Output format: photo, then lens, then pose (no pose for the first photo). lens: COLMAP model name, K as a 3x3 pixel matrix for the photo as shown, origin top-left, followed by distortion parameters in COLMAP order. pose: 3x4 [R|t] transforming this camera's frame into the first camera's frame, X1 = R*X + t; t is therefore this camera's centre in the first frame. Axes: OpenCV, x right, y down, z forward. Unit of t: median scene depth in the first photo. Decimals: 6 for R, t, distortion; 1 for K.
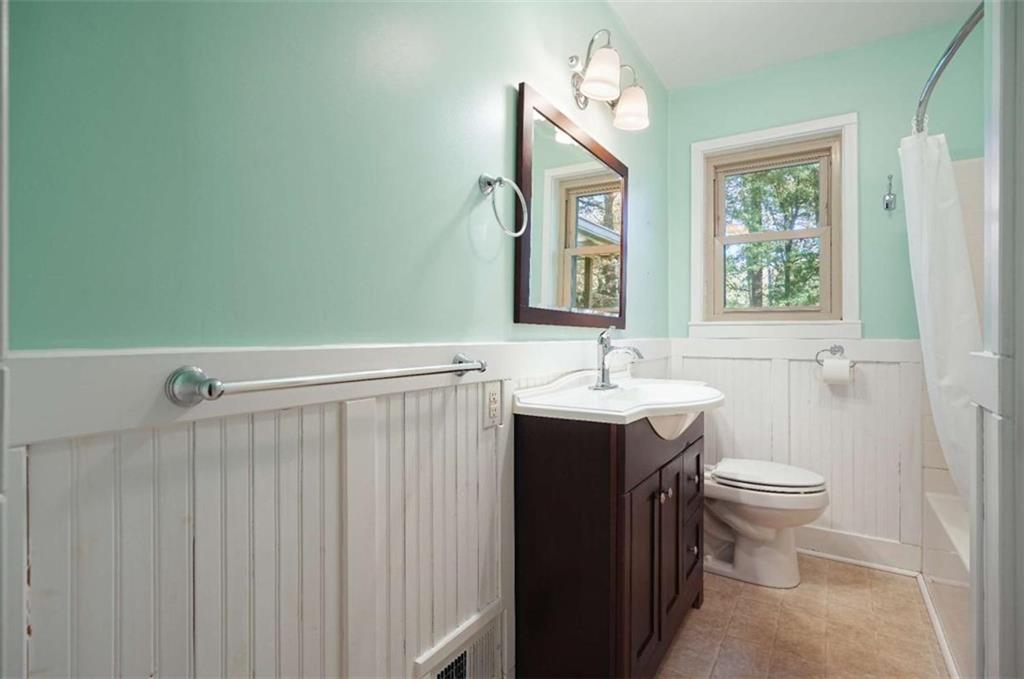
lens RADIAL K [[538.8, 0, 488.9], [0, 538.8, 326.7], [0, 0, 1]] dist [0.001789, 0.000368]
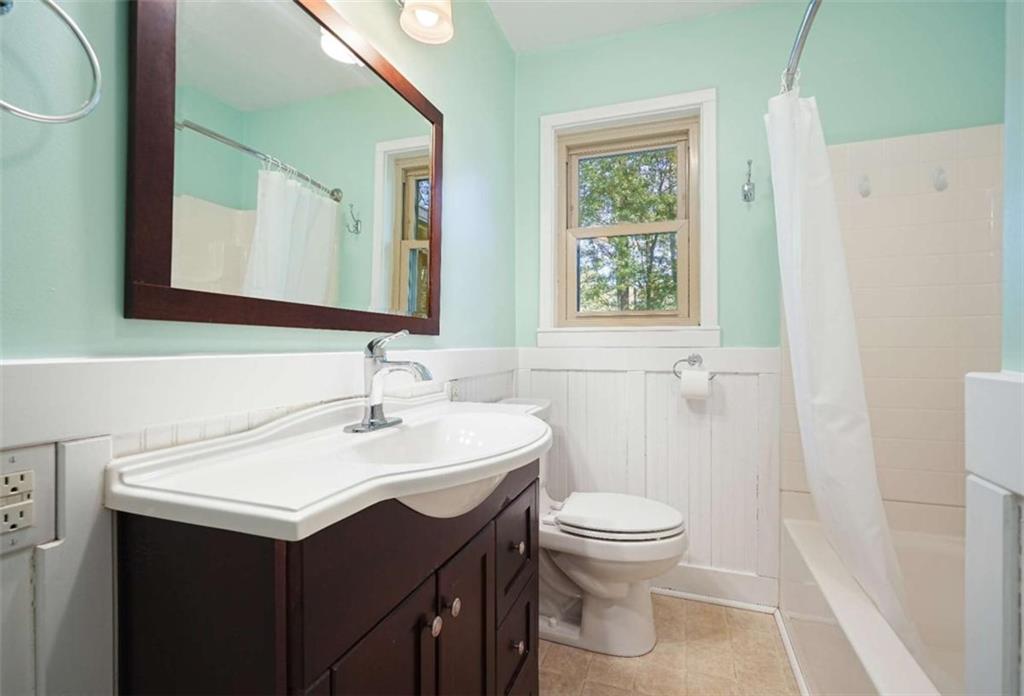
lens RADIAL K [[475.7, 0, 513.8], [0, 475.7, 343.3], [0, 0, 1]] dist [-0.004534, 0.000324]
pose [[0.974037, -0.003925, 0.226357, 0.200740], [0.001473, 0.999938, 0.011004, 0.008142], [-0.226386, -0.010385, 0.973982, 0.342686]]
